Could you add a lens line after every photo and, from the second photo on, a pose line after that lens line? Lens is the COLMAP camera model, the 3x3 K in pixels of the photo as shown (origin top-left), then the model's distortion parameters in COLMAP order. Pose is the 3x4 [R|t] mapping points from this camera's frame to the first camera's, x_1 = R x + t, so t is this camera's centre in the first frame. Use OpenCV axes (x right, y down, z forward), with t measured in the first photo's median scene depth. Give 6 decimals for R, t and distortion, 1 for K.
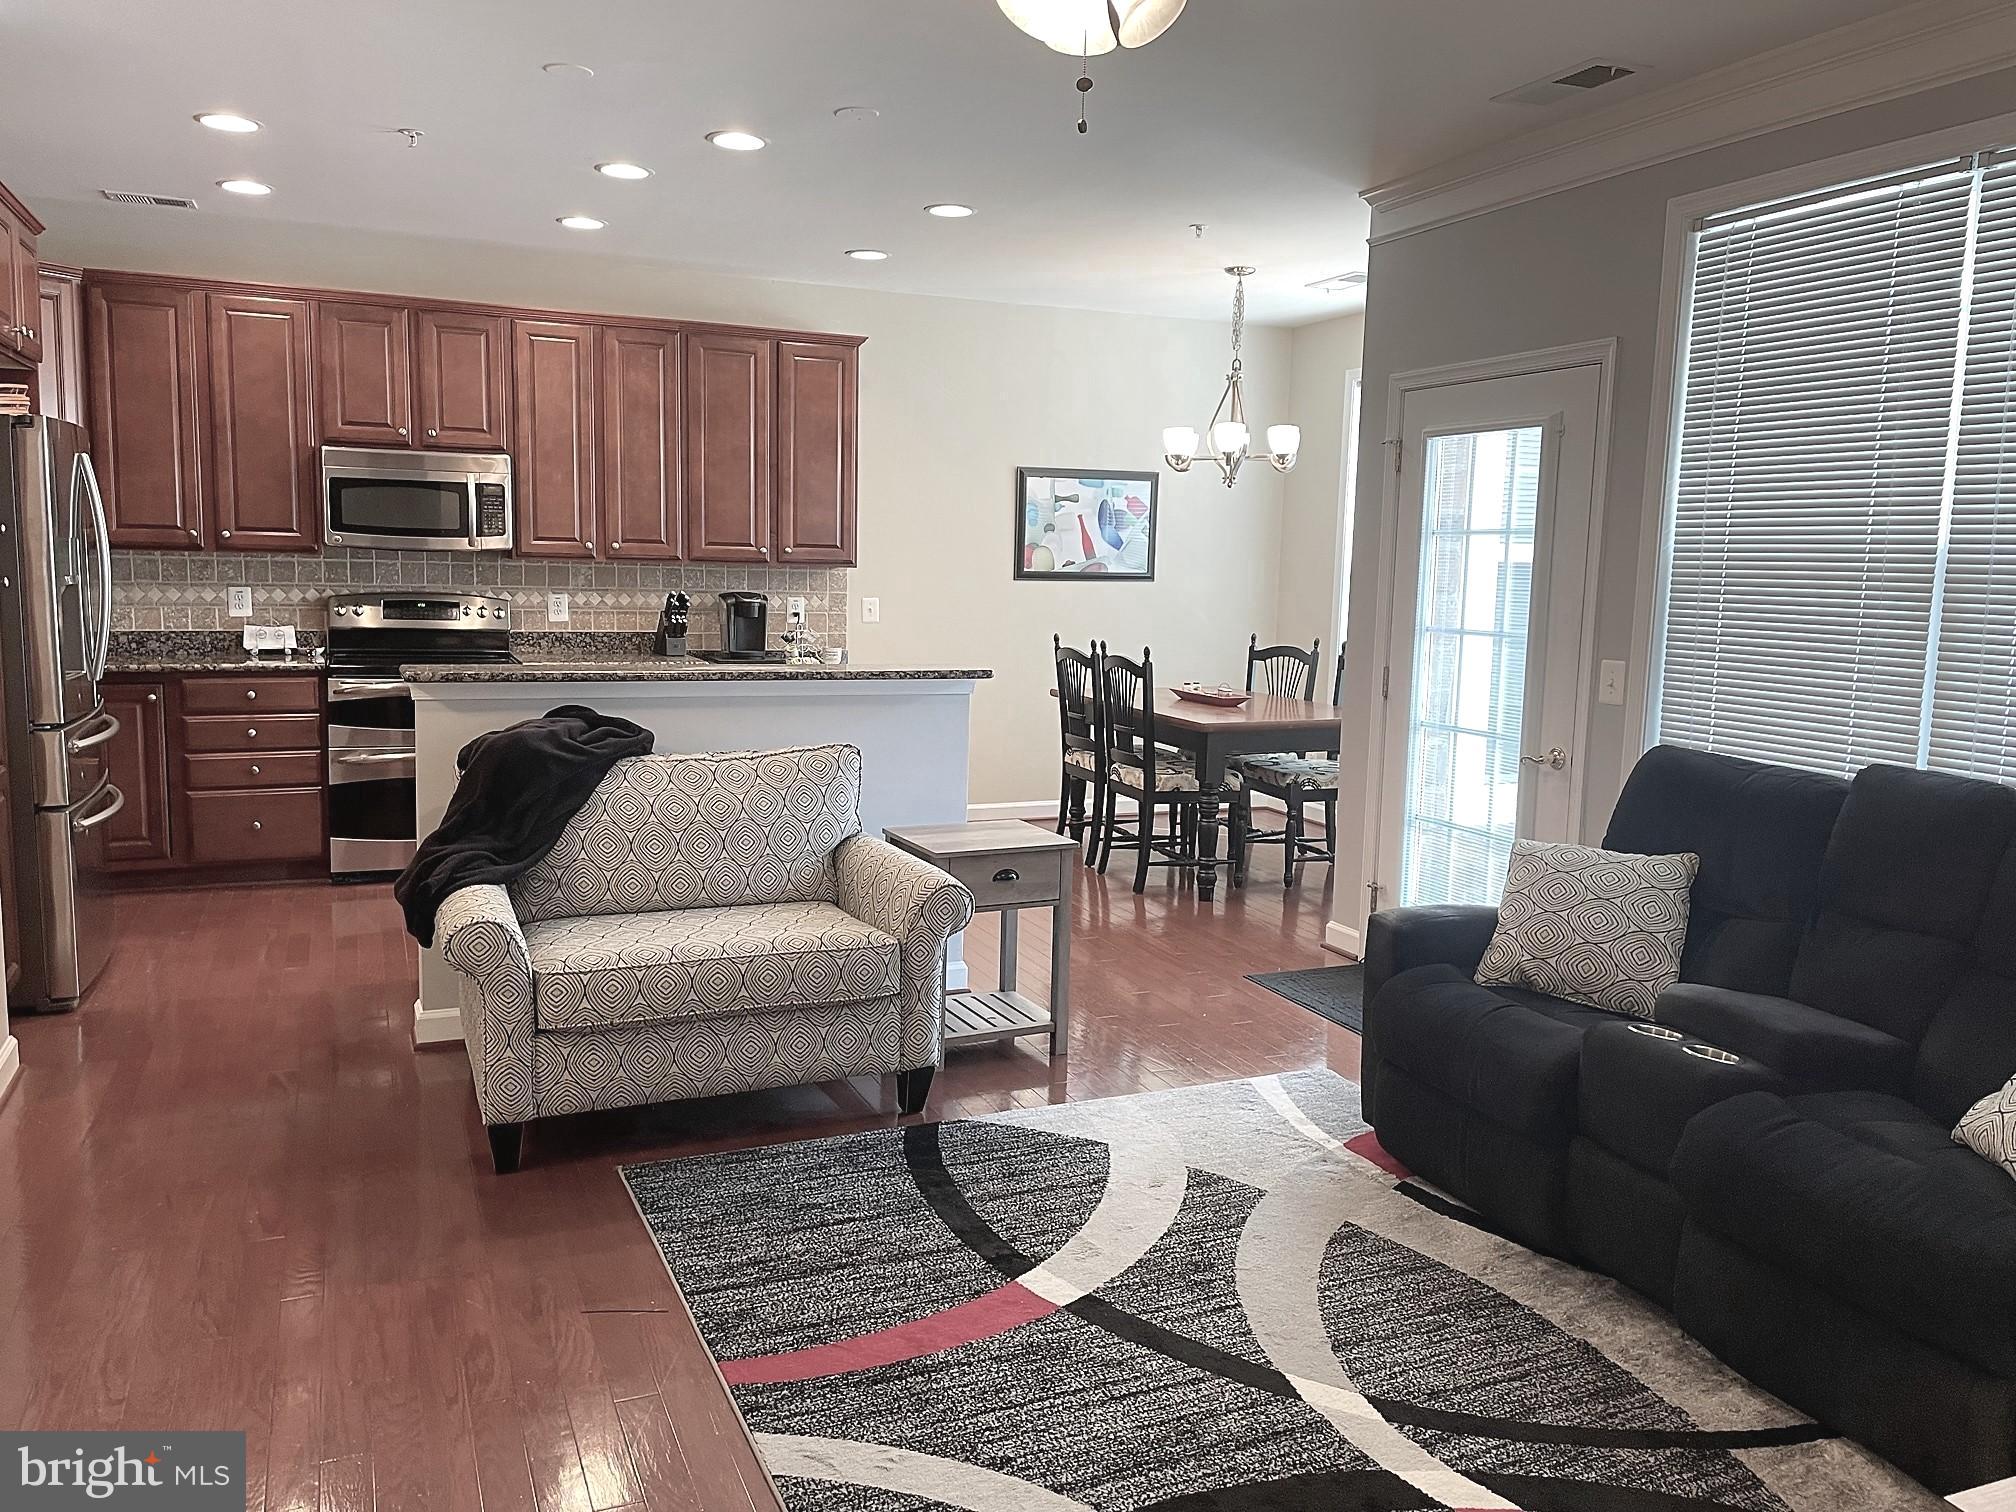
lens RADIAL K [[1555.4, 0, 1008.0], [0, 1555.4, 756.0], [0, 0, 1]] dist [0.106880, -0.154290]
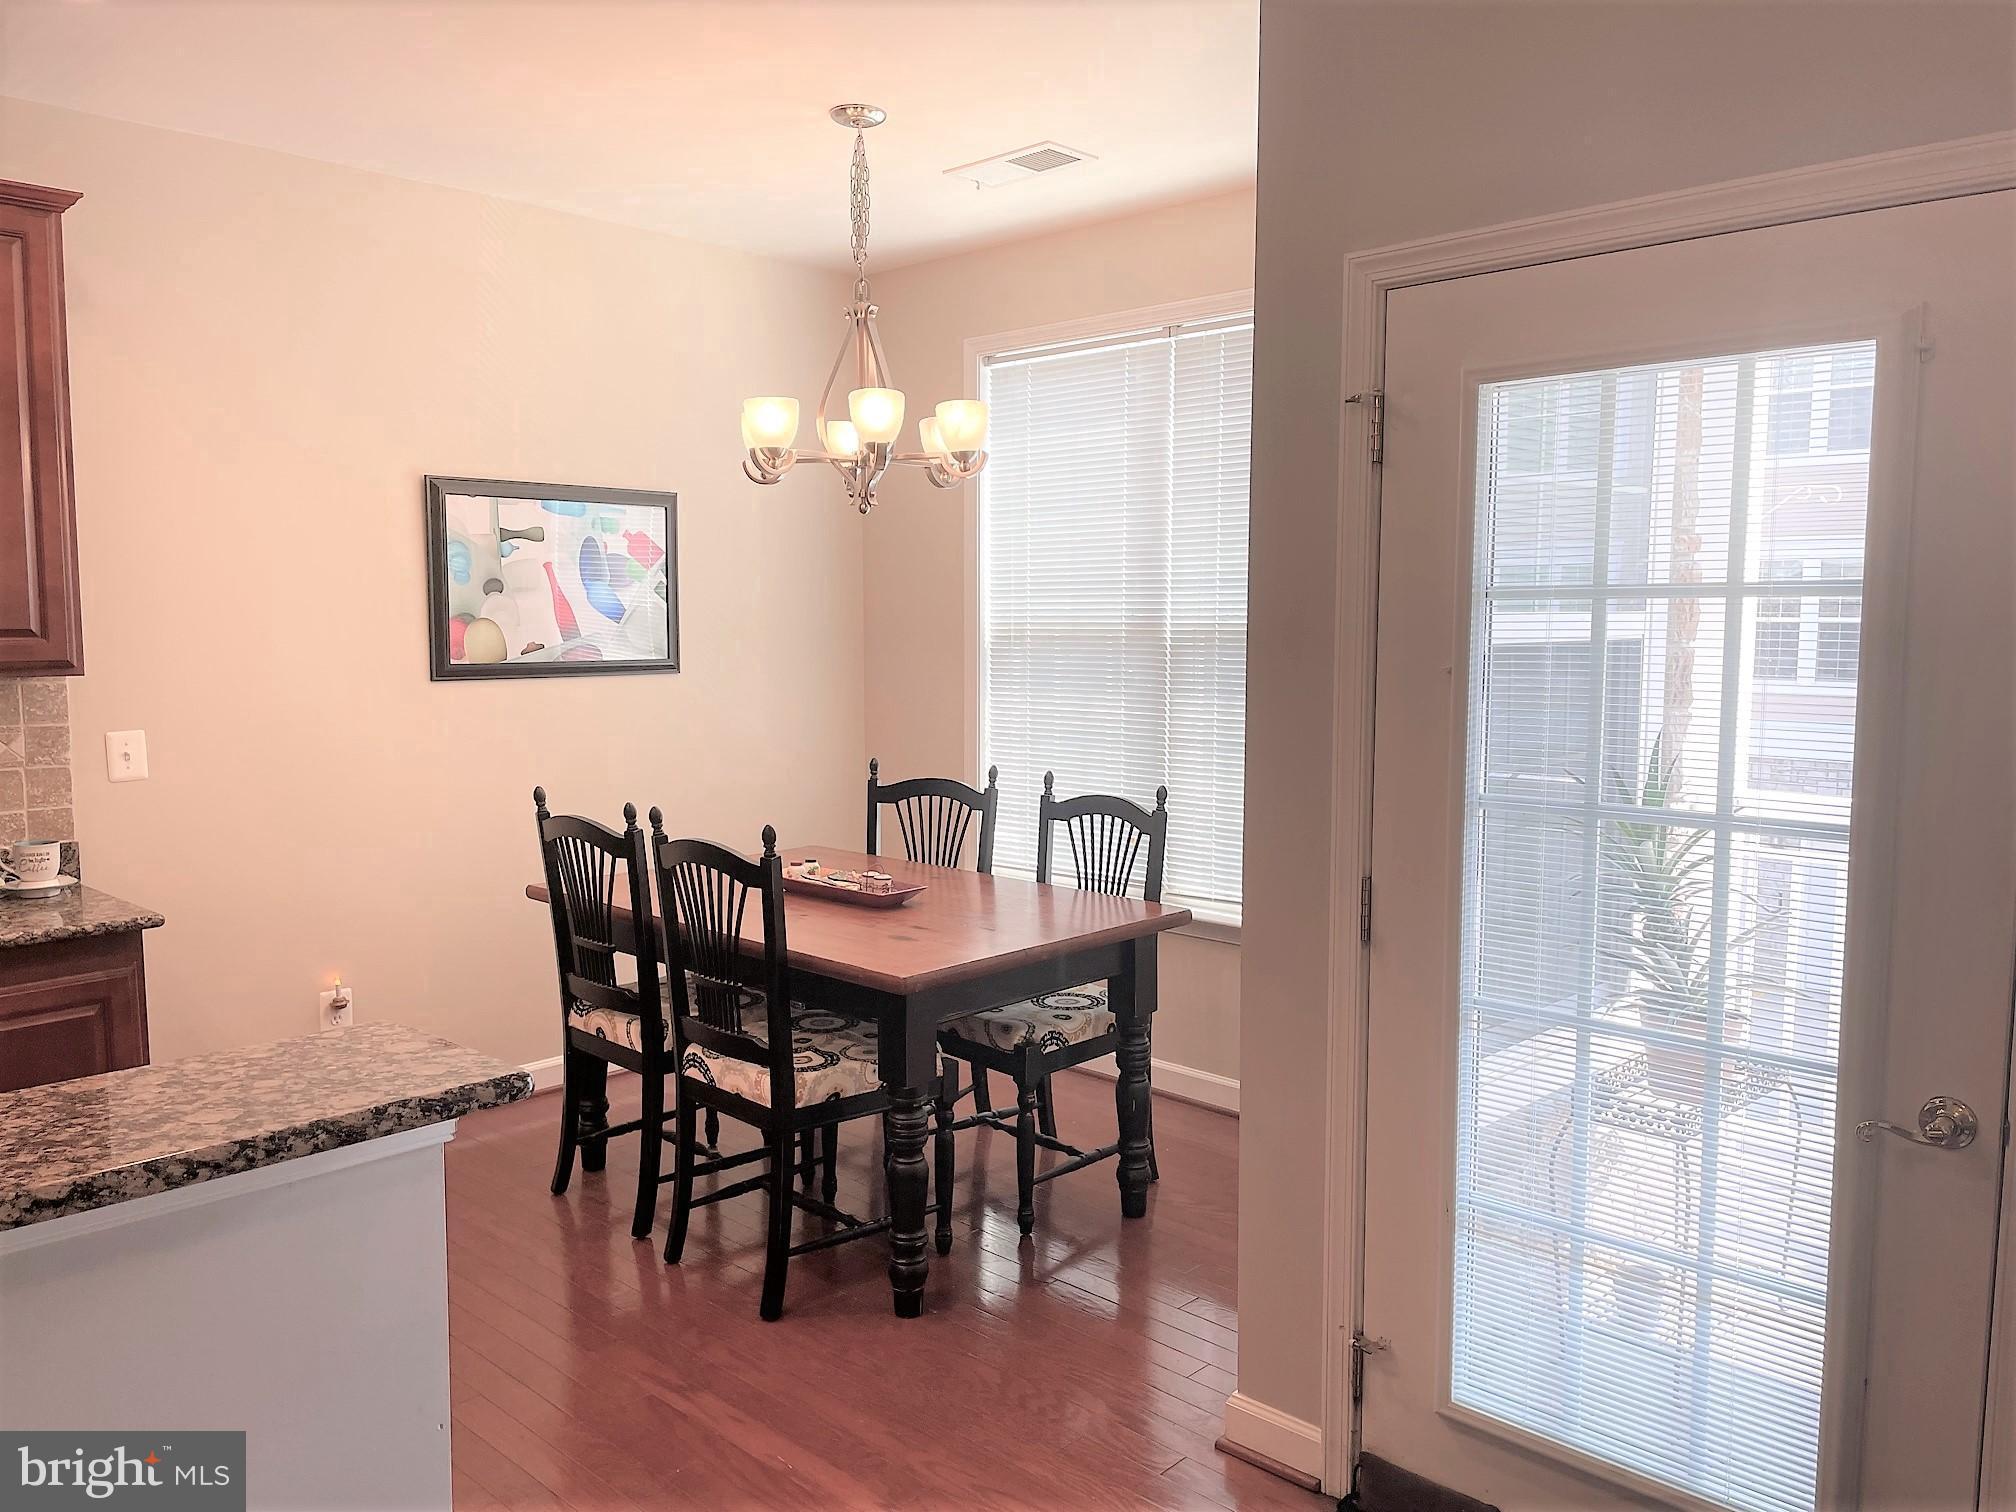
lens RADIAL K [[1490.4, 0, 1008.0], [0, 1490.4, 756.0], [0, 0, 1]] dist [0.099742, -0.126867]
pose [[0.915591, -0.059764, 0.397645, -0.024896], [0.071089, 0.997375, -0.013783, -0.070425], [-0.395777, 0.040887, 0.917436, 0.469542]]
